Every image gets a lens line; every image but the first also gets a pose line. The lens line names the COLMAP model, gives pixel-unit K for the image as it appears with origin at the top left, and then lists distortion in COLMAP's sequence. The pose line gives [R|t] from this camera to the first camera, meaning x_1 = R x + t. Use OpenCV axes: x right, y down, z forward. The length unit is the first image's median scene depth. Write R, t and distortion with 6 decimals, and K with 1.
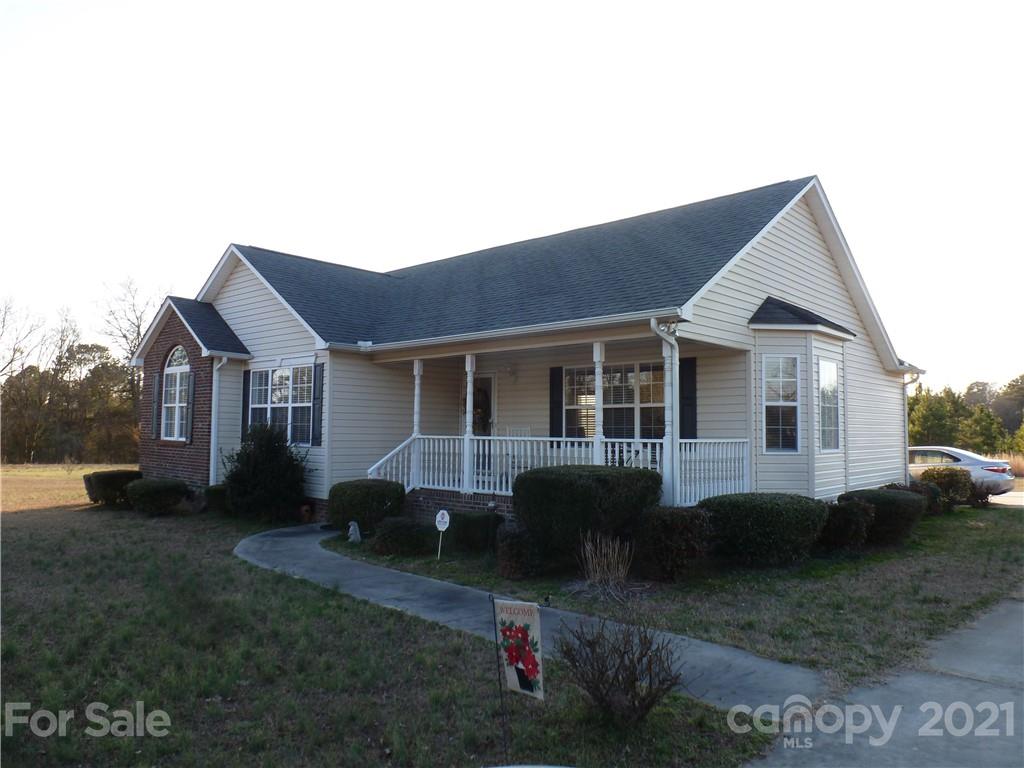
lens RADIAL K [[726.2, 0, 507.4], [0, 726.2, 372.1], [0, 0, 1]] dist [-0.075094, -0.000509]
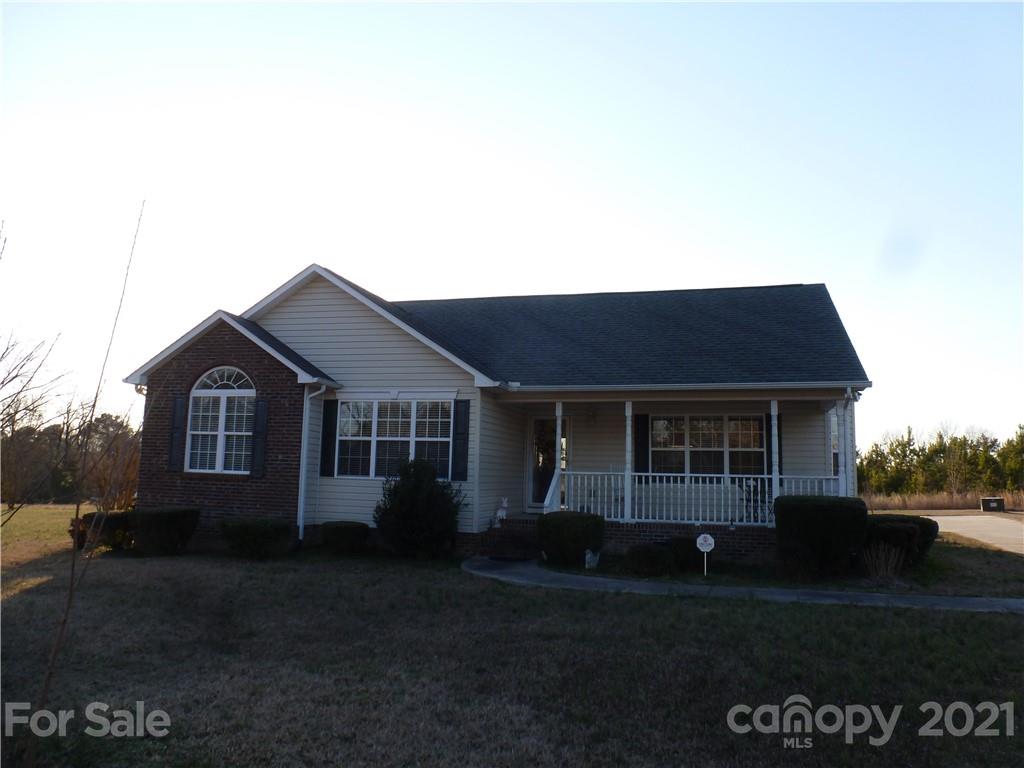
lens RADIAL K [[735.8, 0, 516.0], [0, 735.8, 390.4], [0, 0, 1]] dist [-0.066142, 0.027919]
pose [[0.883914, 0.061777, 0.463552, -0.682101], [-0.053221, 0.998085, -0.031531, 0.003691], [-0.464612, 0.003199, 0.885509, 0.044667]]
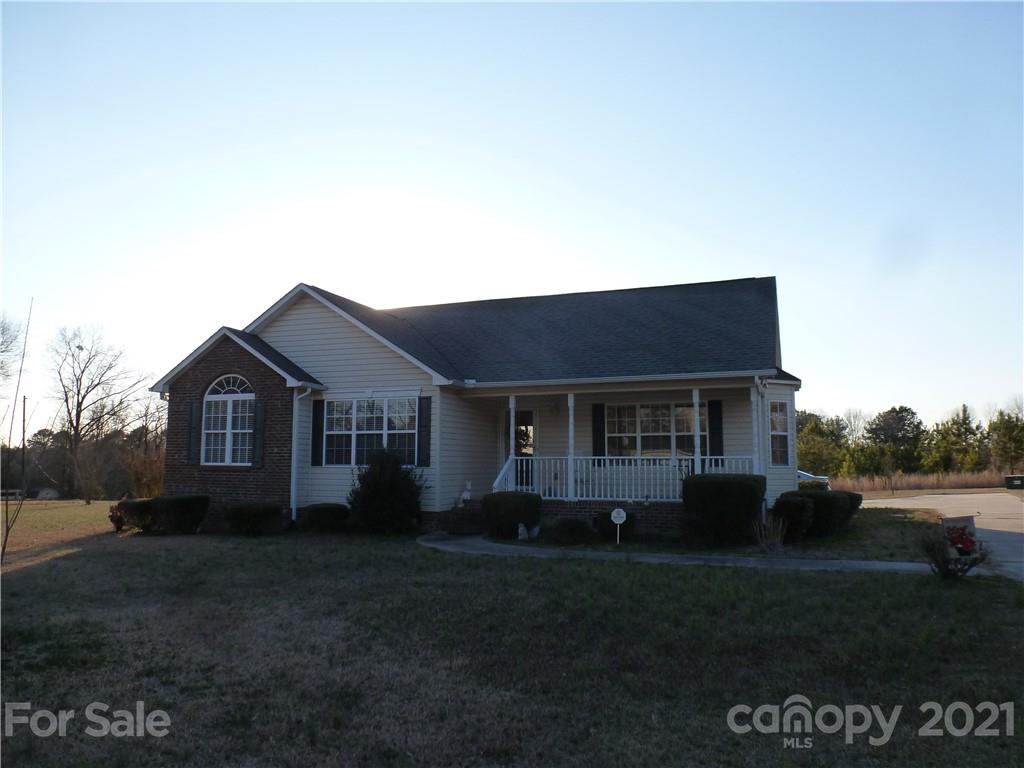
lens RADIAL K [[735.8, 0, 516.0], [0, 735.8, 390.4], [0, 0, 1]] dist [-0.066142, 0.027919]
pose [[0.926722, 0.026329, 0.374824, -0.577087], [-0.022637, 0.999642, -0.014251, -0.008563], [-0.375066, 0.004722, 0.926986, -0.166511]]
